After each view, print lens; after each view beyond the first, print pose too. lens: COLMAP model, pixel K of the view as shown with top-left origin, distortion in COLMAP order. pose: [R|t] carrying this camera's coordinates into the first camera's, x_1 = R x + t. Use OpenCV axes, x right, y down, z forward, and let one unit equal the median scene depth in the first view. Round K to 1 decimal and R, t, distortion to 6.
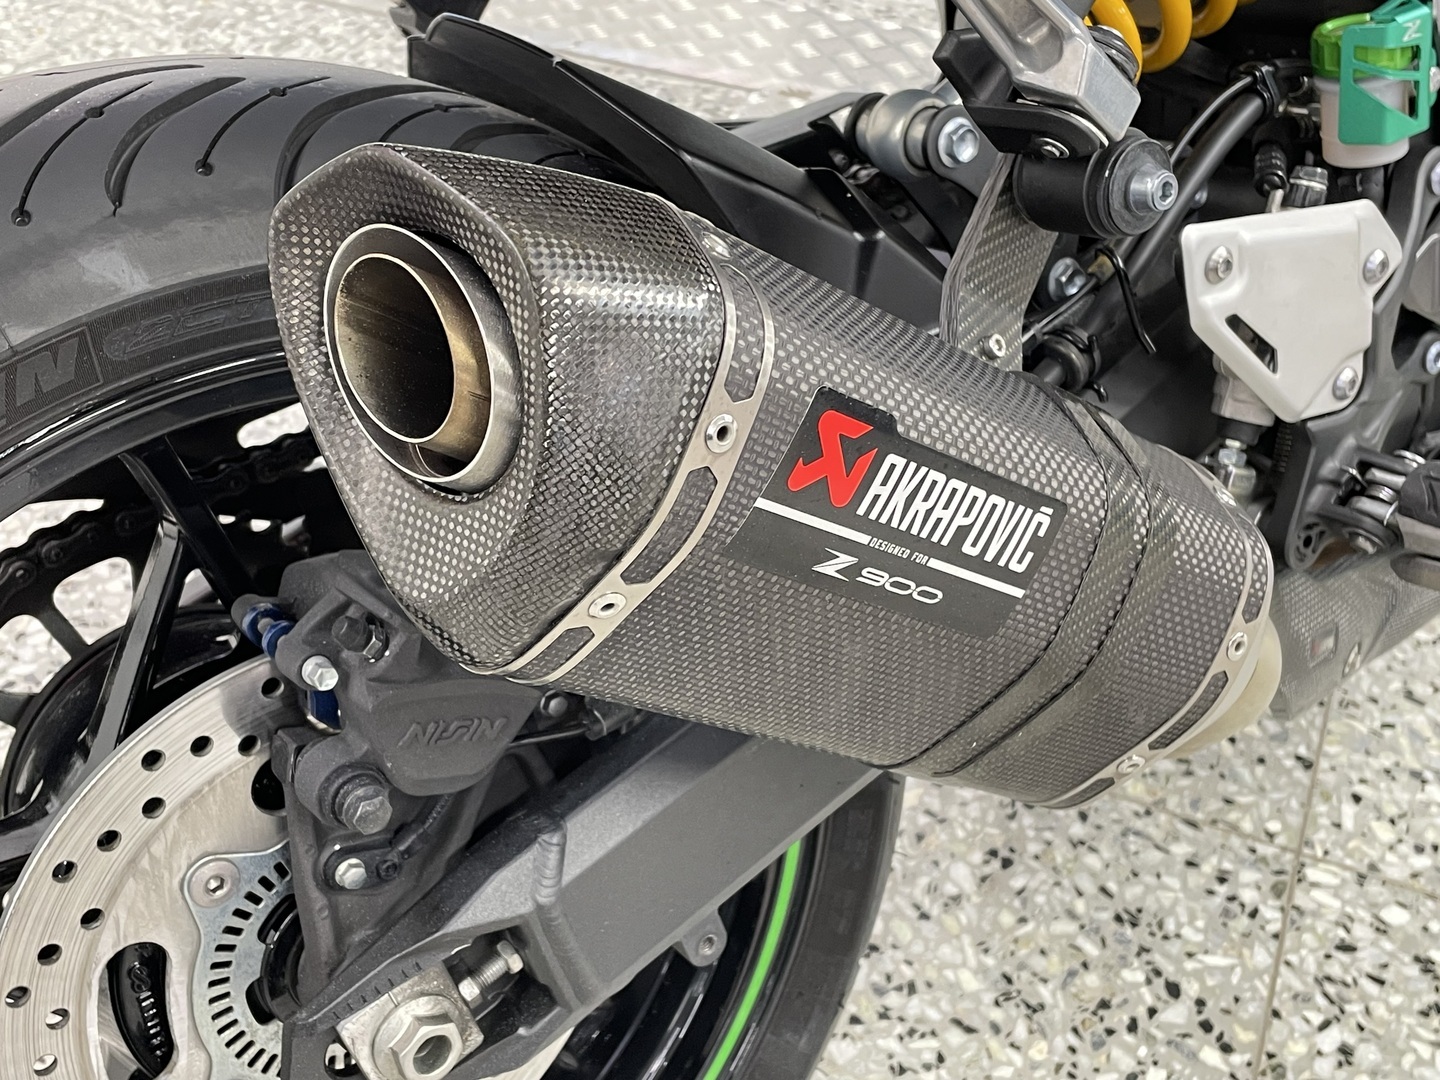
lens RADIAL K [[1716.5, 0, 698.9], [0, 1716.5, 514.4], [0, 0, 1]] dist [0.048403, 0.000000]
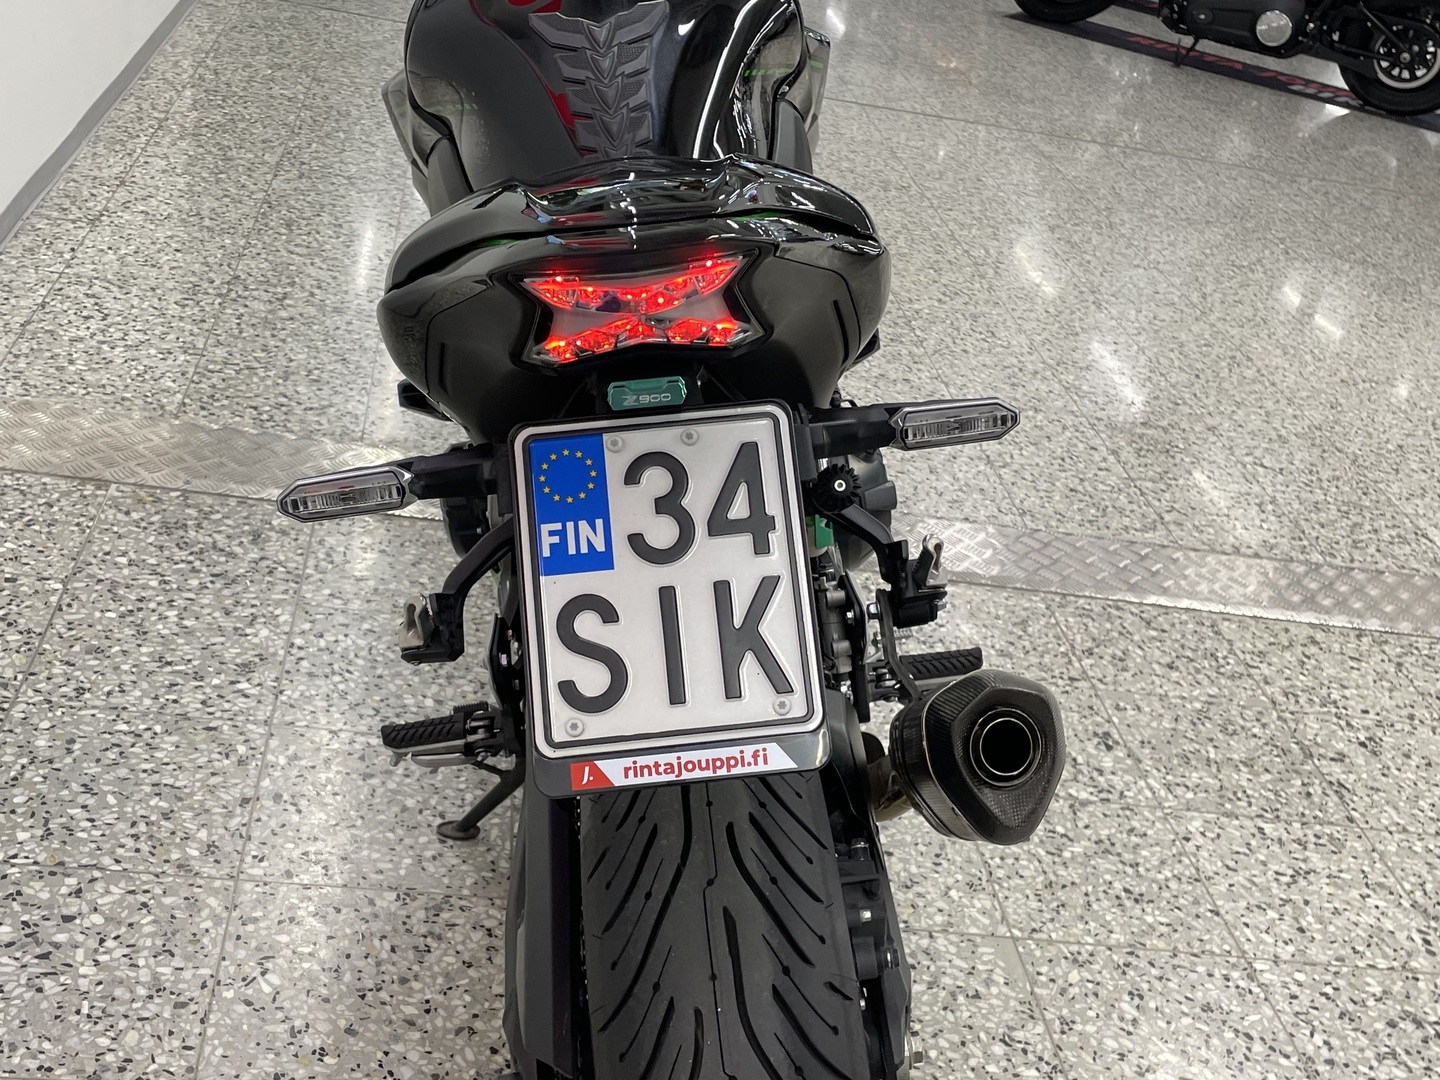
lens RADIAL K [[1716.5, 0, 722.2], [0, 1716.5, 541.1], [0, 0, 1]] dist [0.048403, 0.000000]
pose [[0.856880, -0.094645, 0.506754, -1.205697], [0.166106, 0.981266, -0.097603, -0.186960], [-0.488023, 0.167809, 0.856548, -0.491173]]
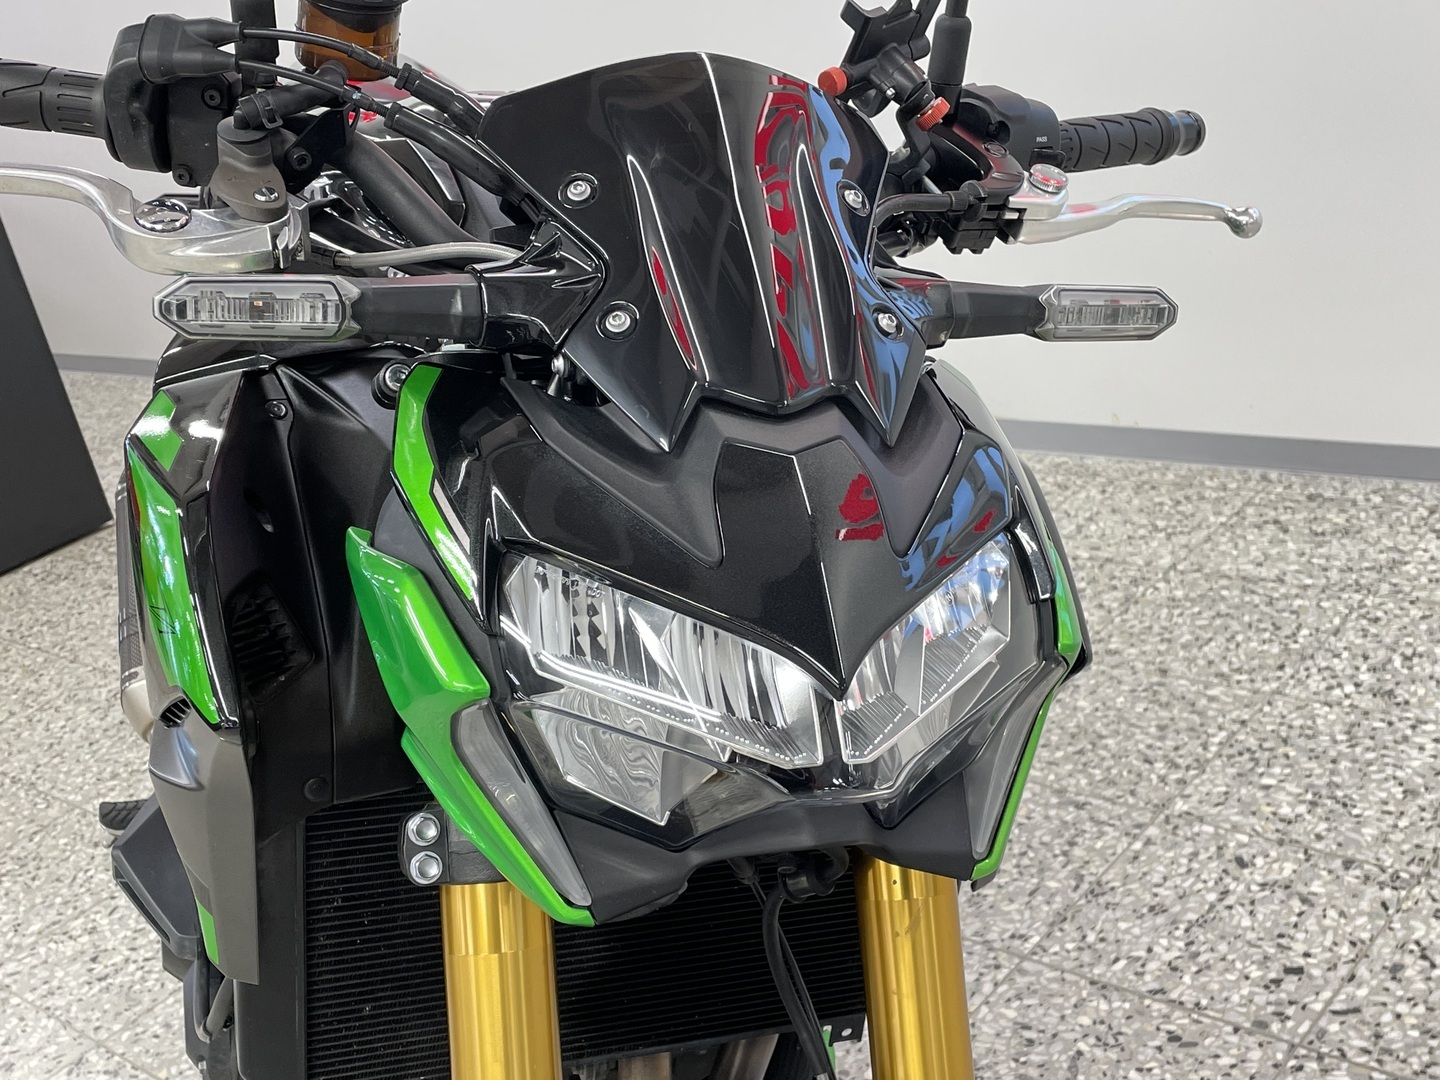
lens RADIAL K [[1716.5, 0, 731.6], [0, 1716.5, 538.9], [0, 0, 1]] dist [0.048403, 0.000000]
pose [[-0.305113, 0.397192, -0.865532, 1.462535], [-0.426831, 0.755431, 0.497131, -1.233652], [0.851306, 0.521117, -0.060958, 1.124737]]
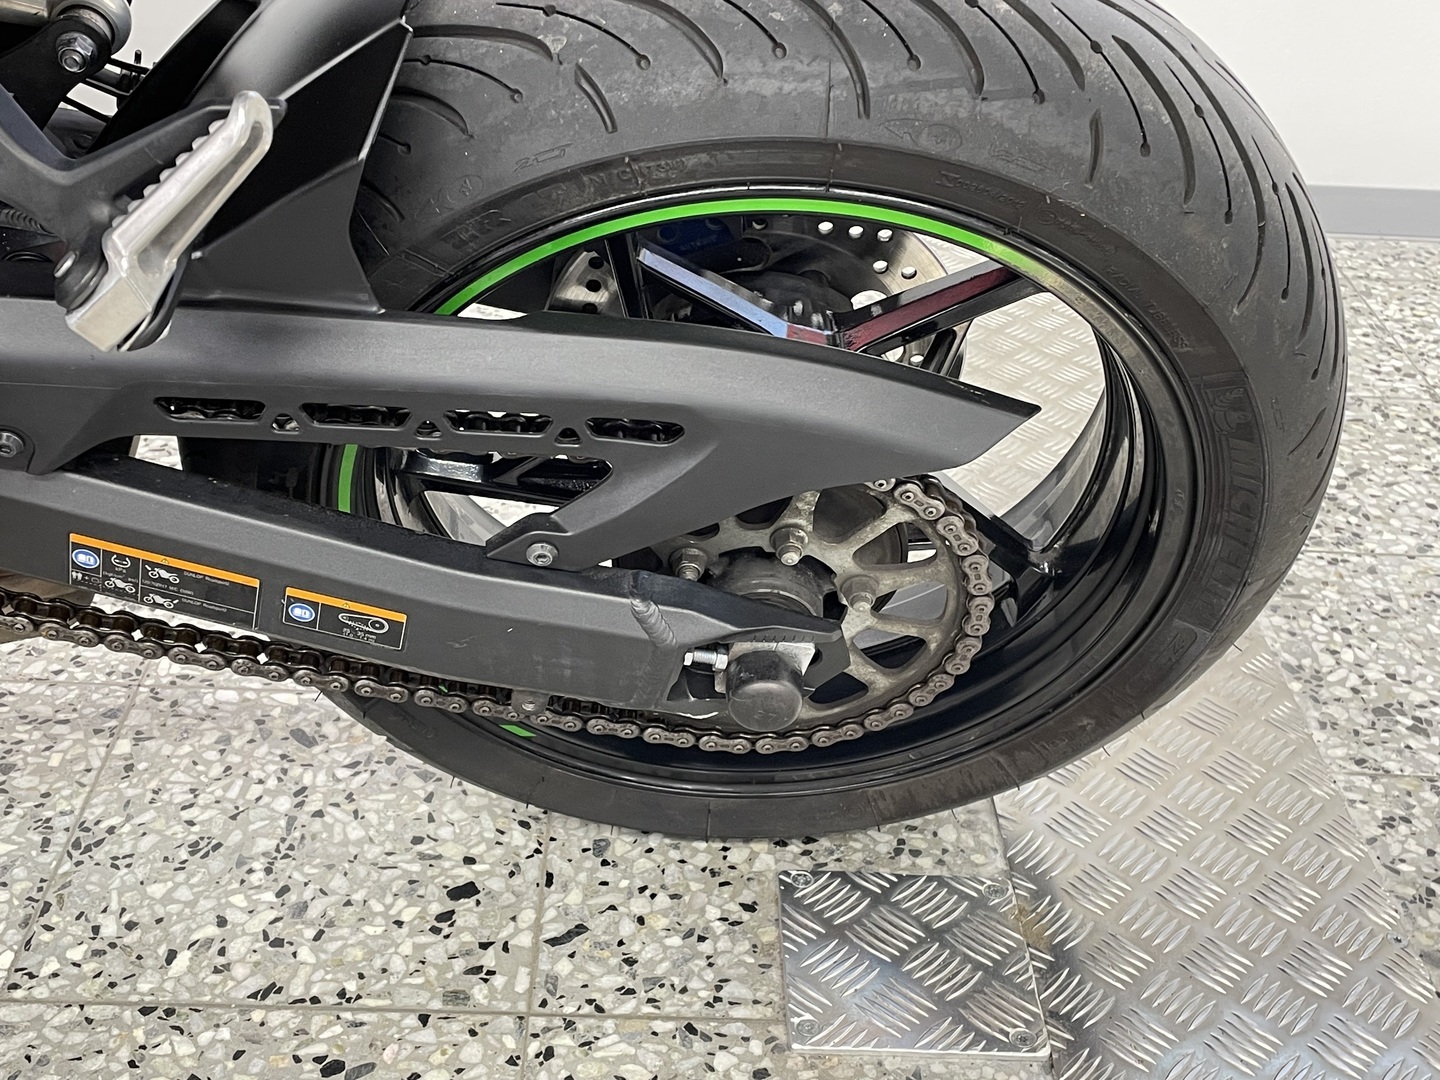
lens RADIAL K [[1779.4, 0, 695.2], [0, 1779.4, 546.3], [0, 0, 1]] dist [0.067127, 0.000000]
pose [[0.394128, 0.482683, -0.782100, 0.785973], [-0.602273, 0.778439, 0.176917, -0.736368], [0.694212, 0.401309, 0.597512, 1.069087]]
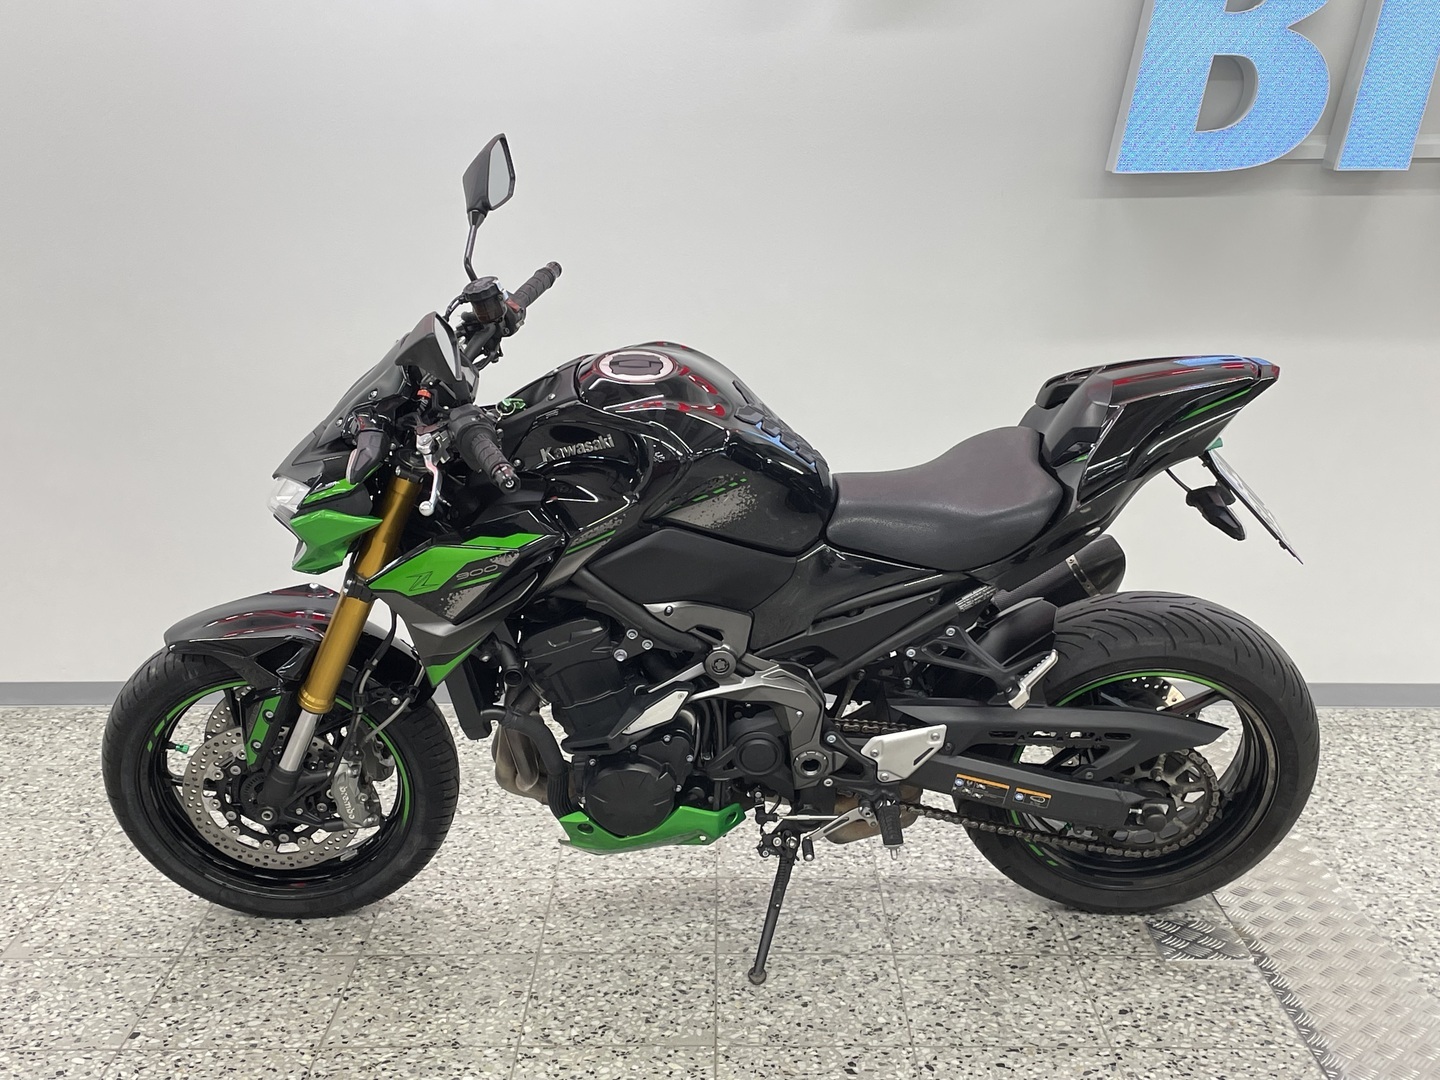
lens RADIAL K [[1779.4, 0, 720.5], [0, 1779.4, 532.9], [0, 0, 1]] dist [0.067127, 0.000000]
pose [[0.392500, 0.195612, -0.898710, 2.428654], [-0.566610, 0.821114, -0.068737, -0.323092], [0.724498, 0.536197, 0.433124, -0.405926]]
